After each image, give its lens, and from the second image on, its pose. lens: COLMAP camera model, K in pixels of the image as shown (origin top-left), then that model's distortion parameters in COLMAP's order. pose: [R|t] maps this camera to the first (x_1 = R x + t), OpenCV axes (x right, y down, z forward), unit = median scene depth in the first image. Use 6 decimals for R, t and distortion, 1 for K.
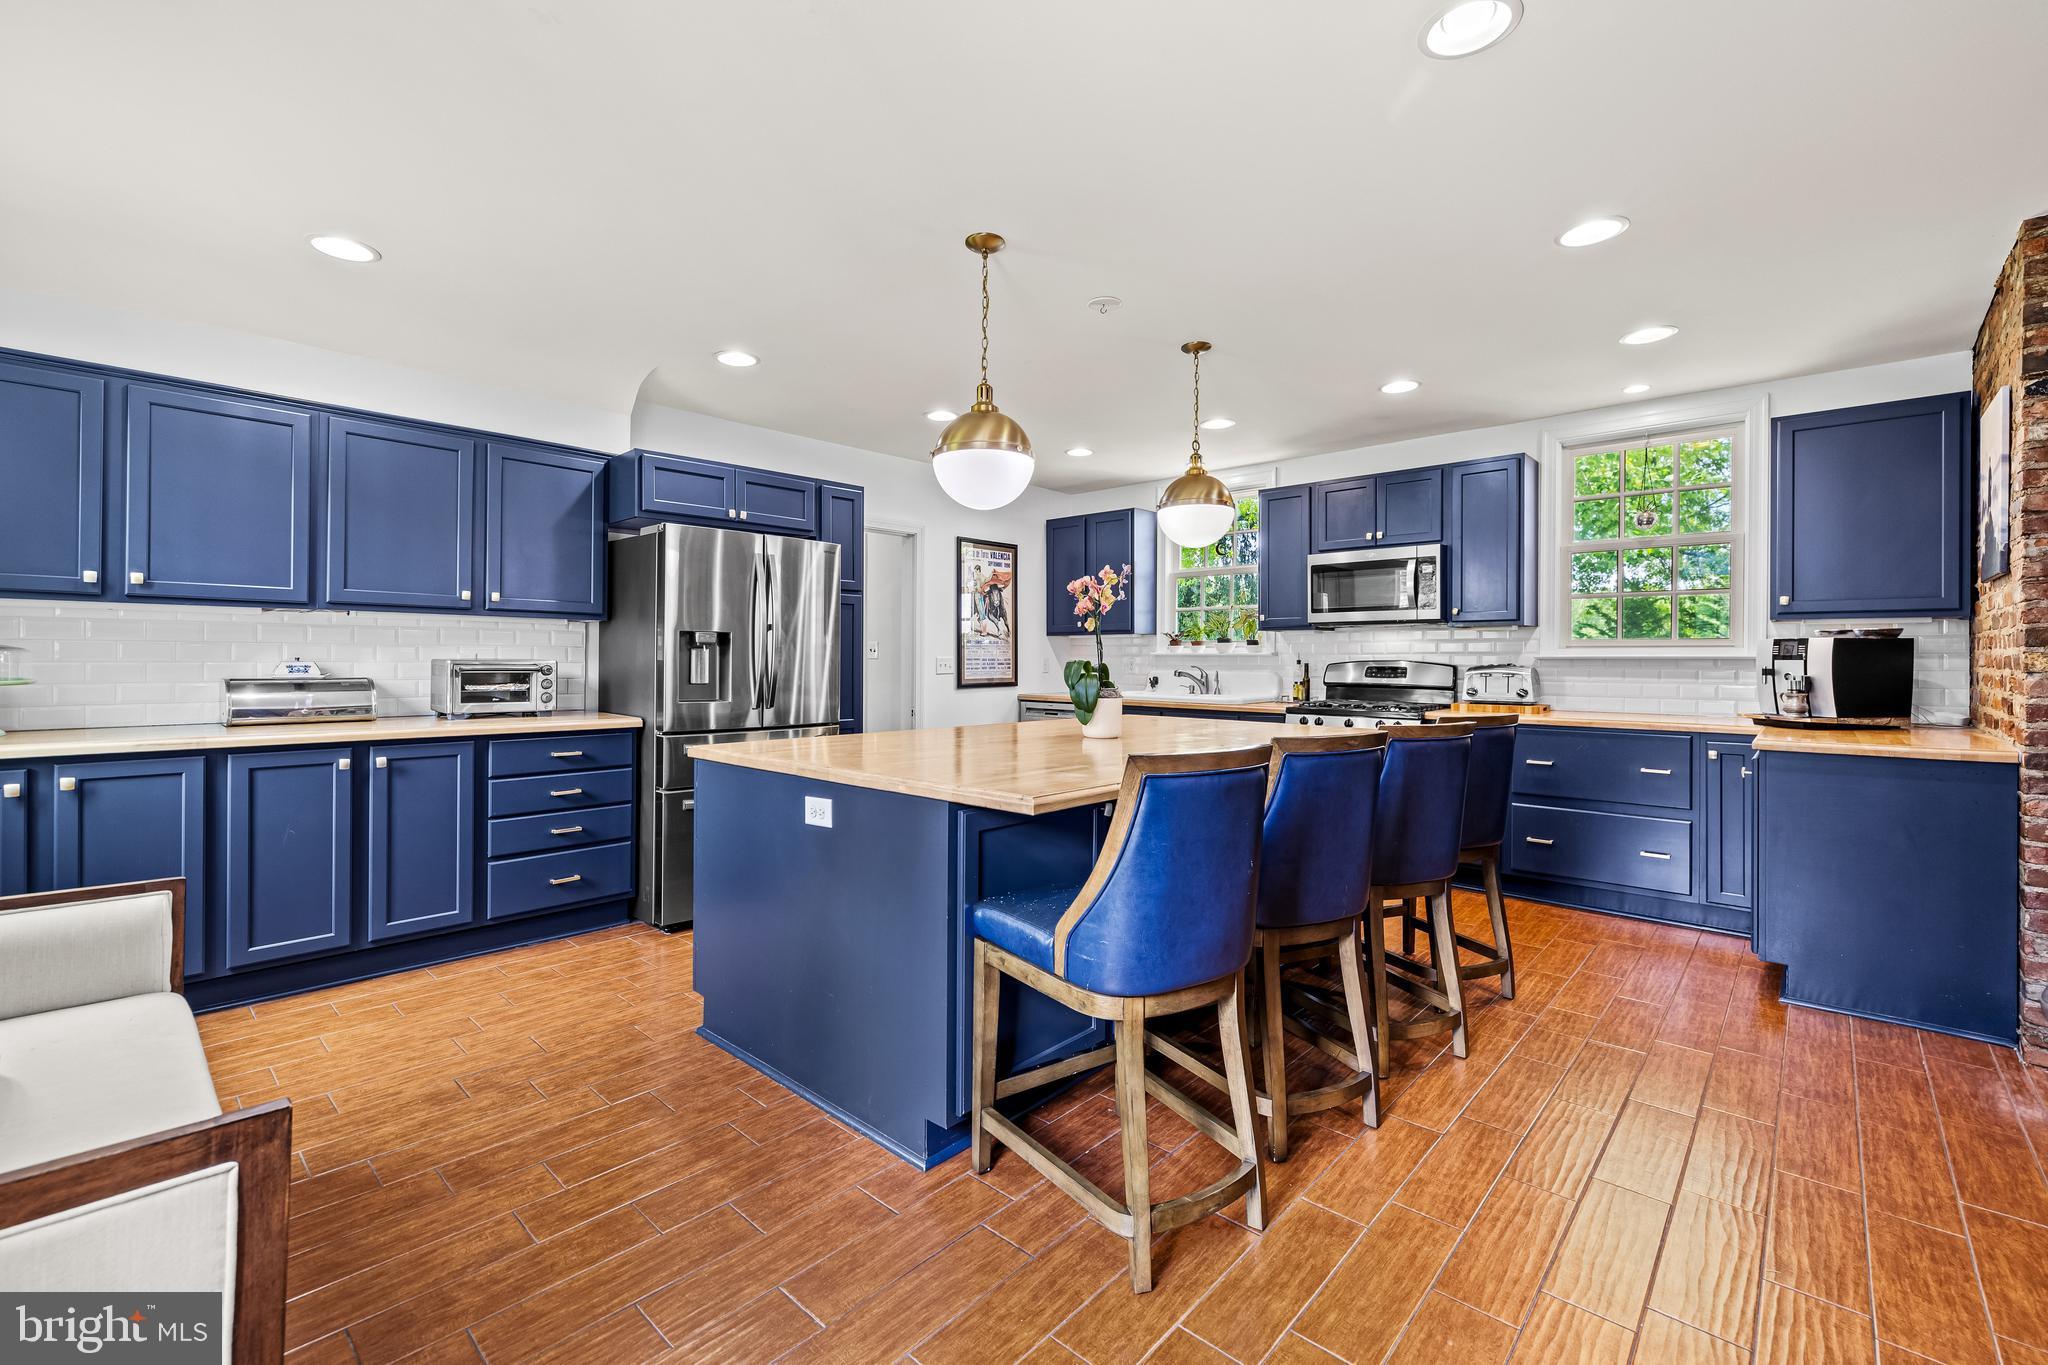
lens RADIAL K [[868.1, 0, 1017.4], [0, 868.1, 656.8], [0, 0, 1]] dist [-0.000822, 0.000033]
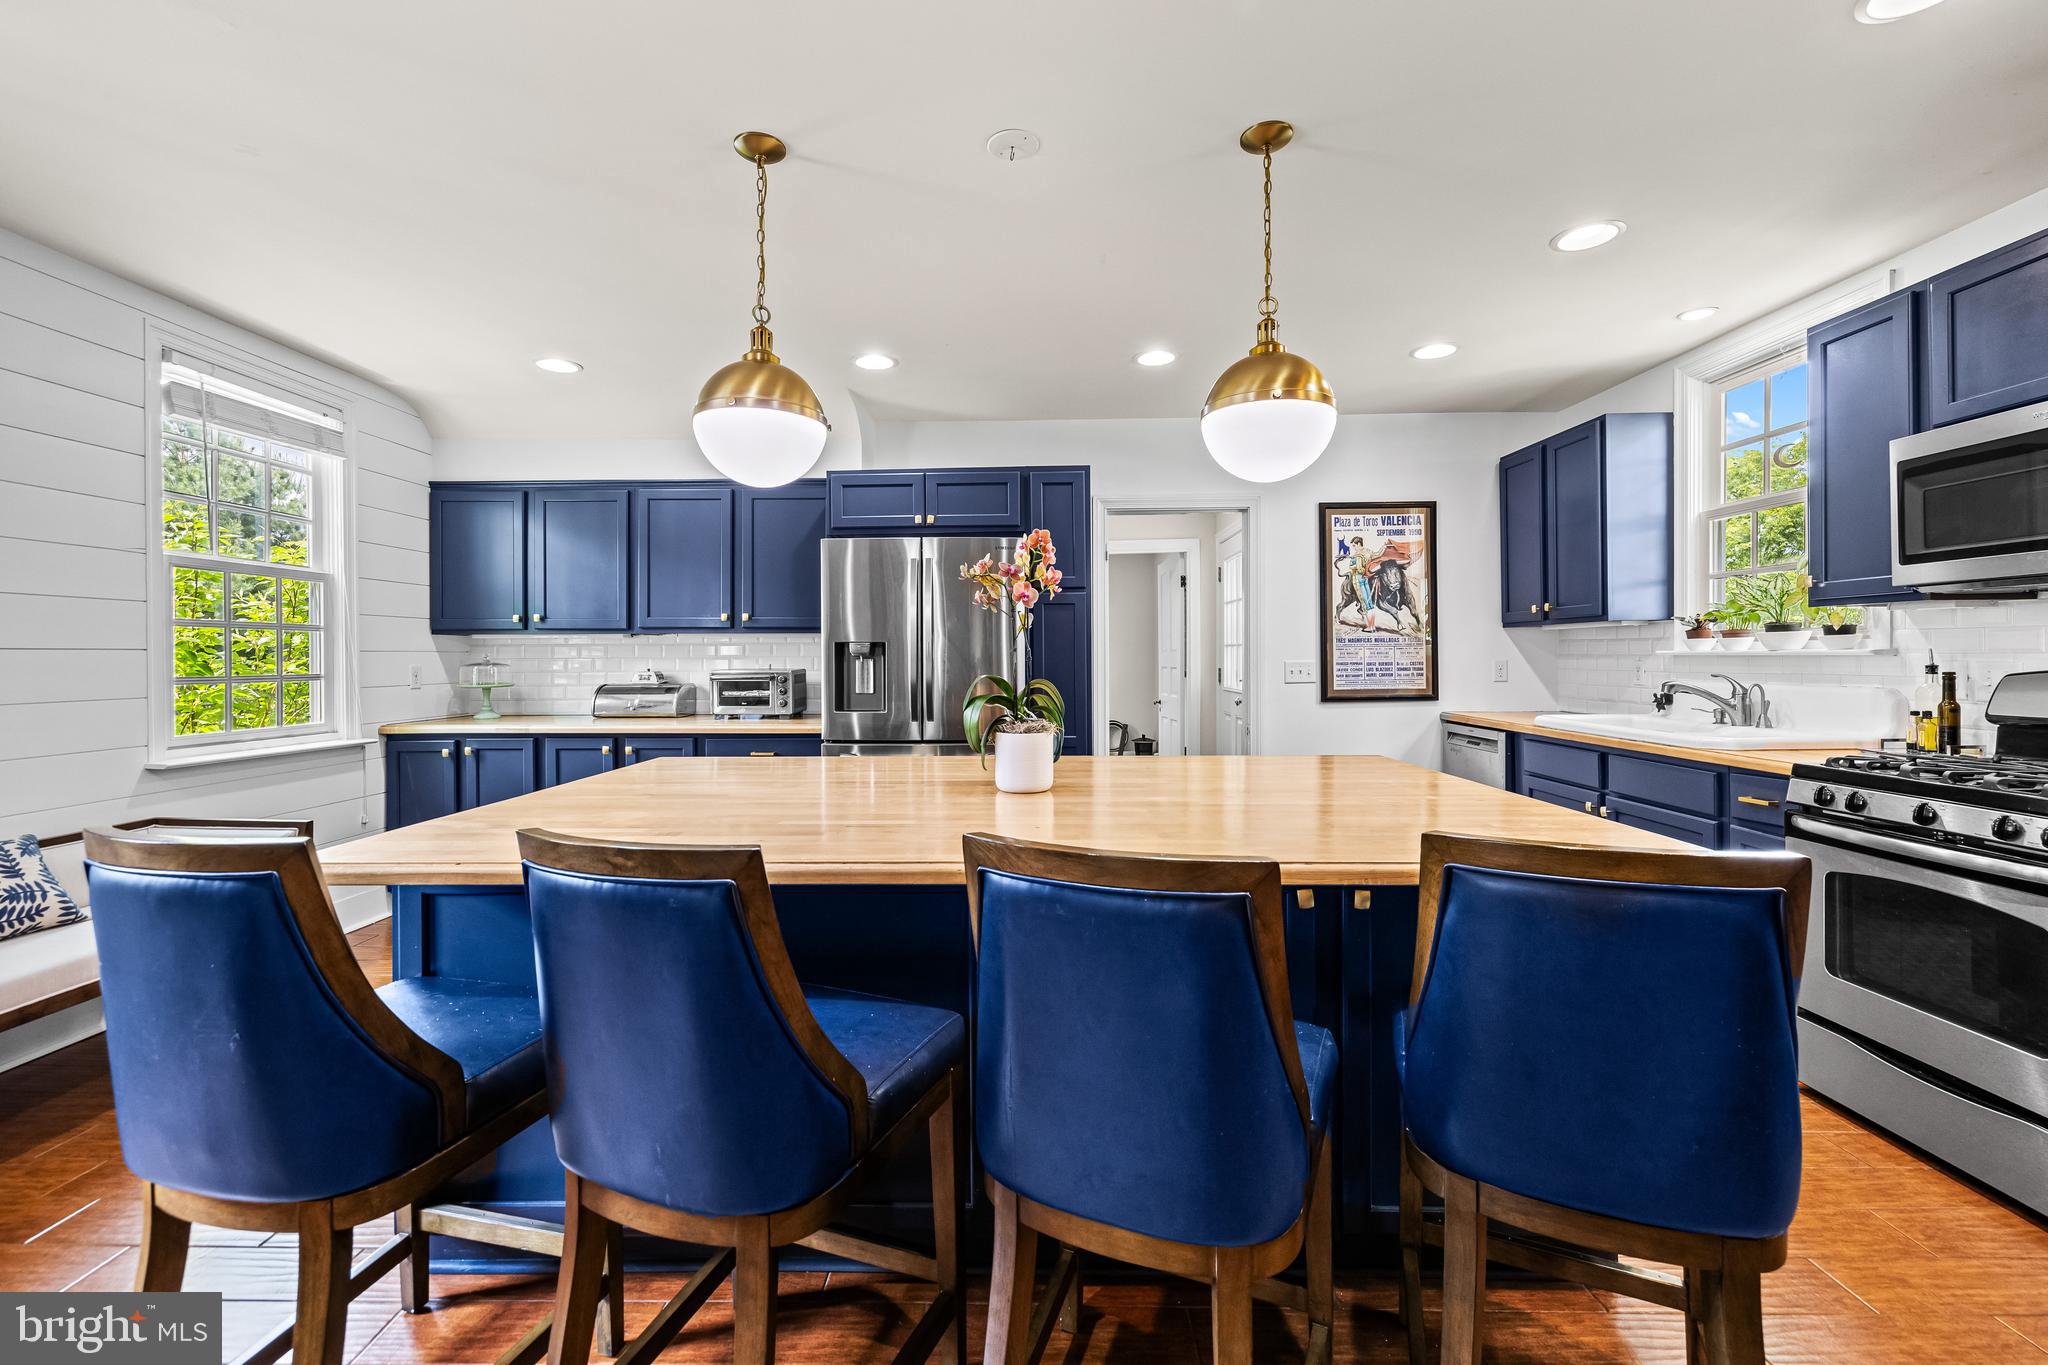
lens RADIAL K [[863.7, 0, 1015.7], [0, 863.7, 665.0], [0, 0, 1]] dist [0.002231, 0.000472]
pose [[0.666455, -0.001923, -0.745543, 0.407768], [0.011744, 0.999900, 0.007919, -0.006658], [0.745453, -0.014033, 0.666410, 0.376331]]
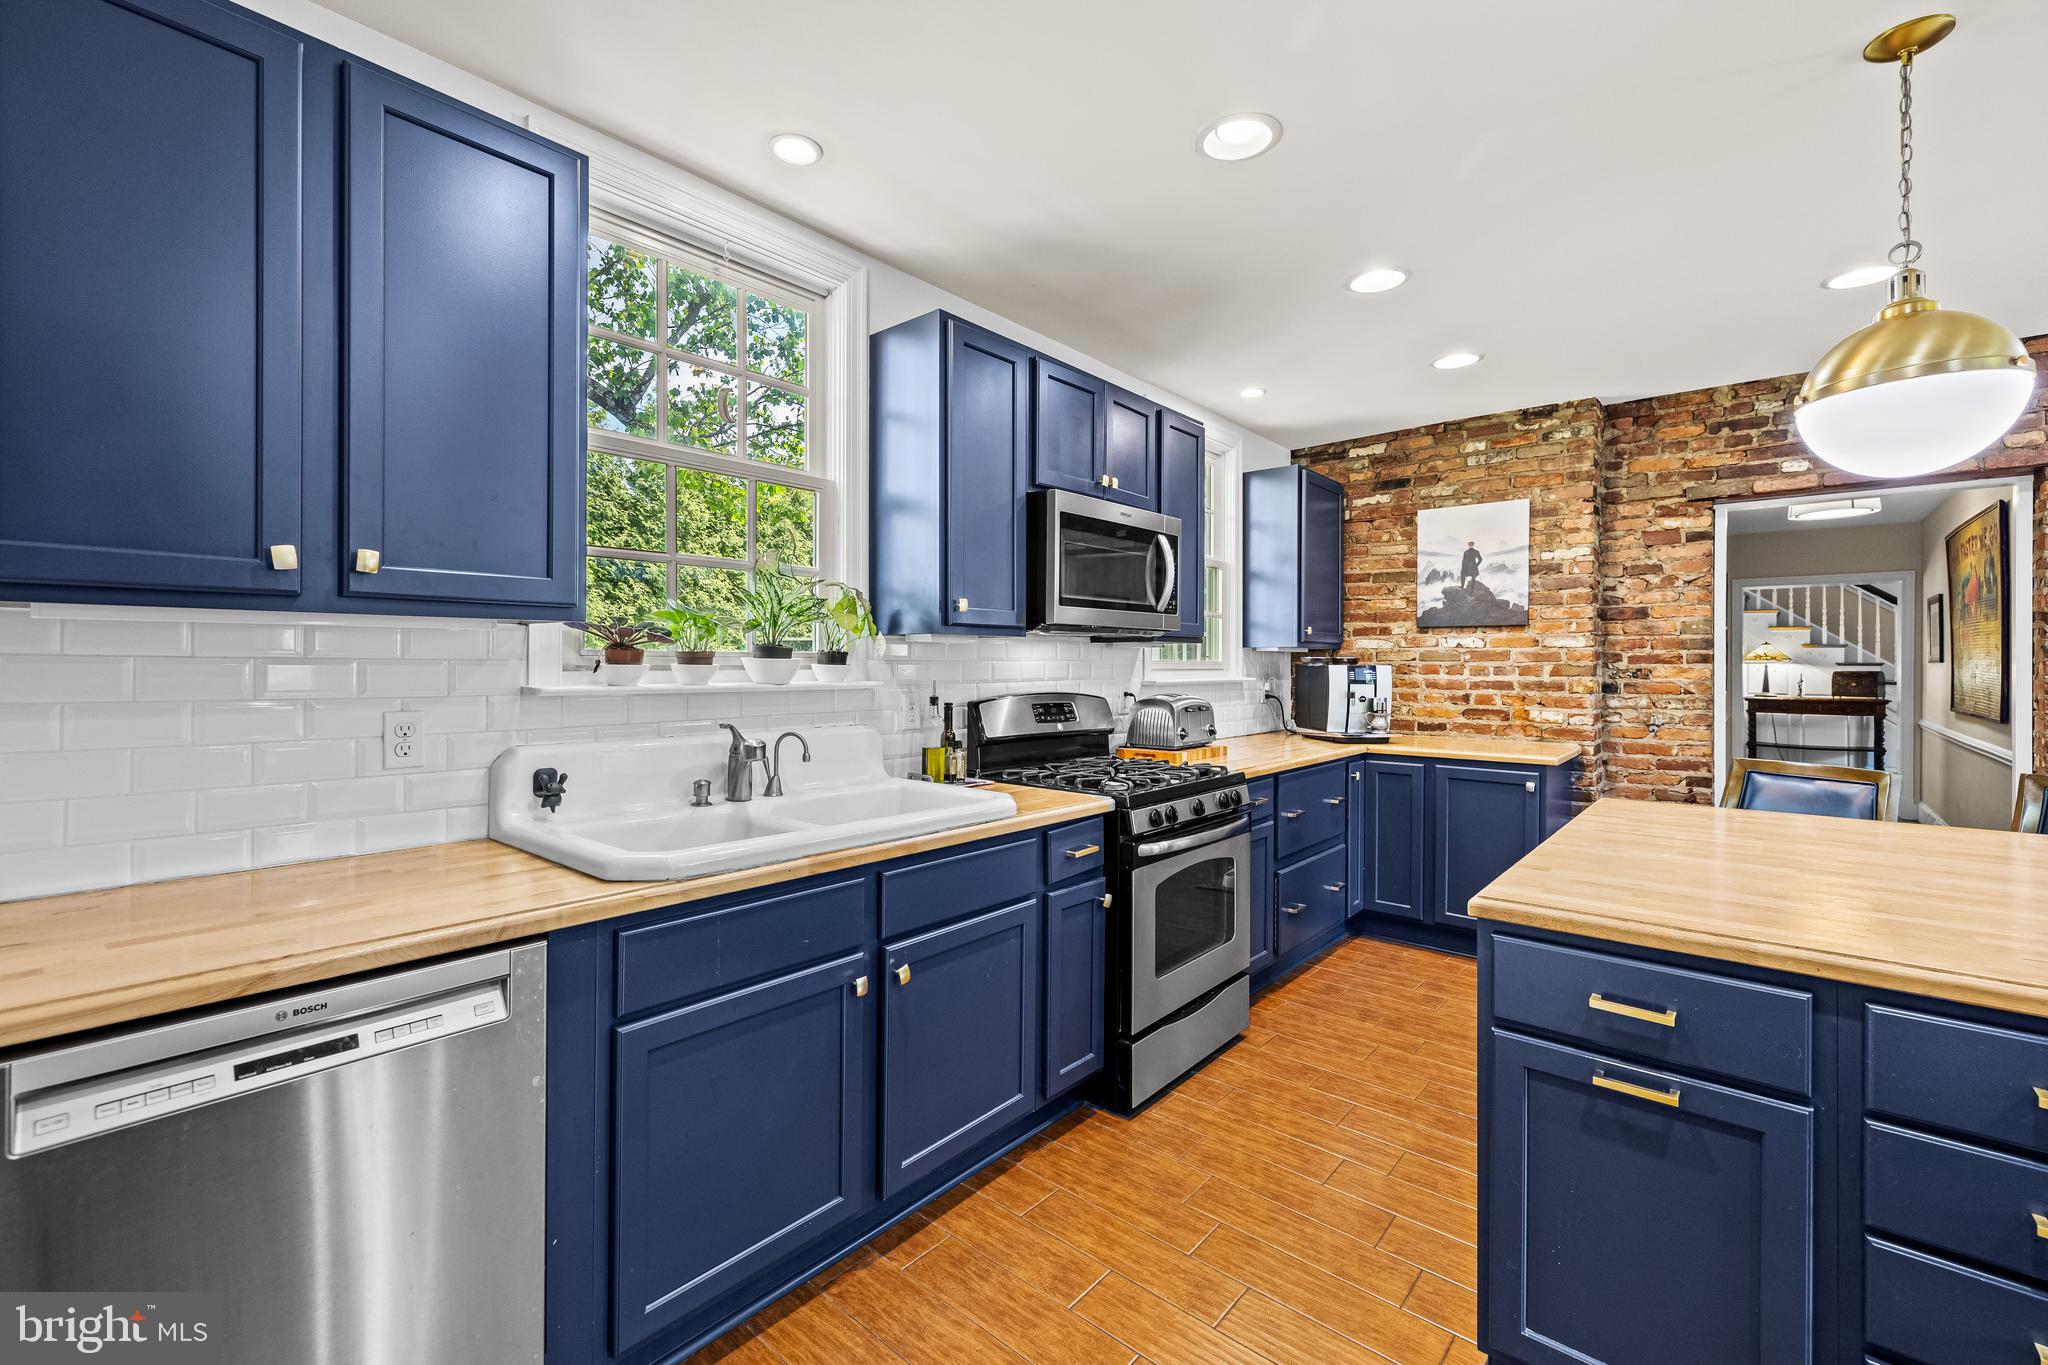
lens RADIAL K [[863.7, 0, 1015.7], [0, 863.7, 665.0], [0, 0, 1]] dist [0.002231, 0.000472]
pose [[-0.029766, -0.006659, 0.999535, -0.184904], [-0.005847, 0.999962, 0.006488, -0.020188], [-0.999540, -0.005651, -0.029804, 1.150543]]
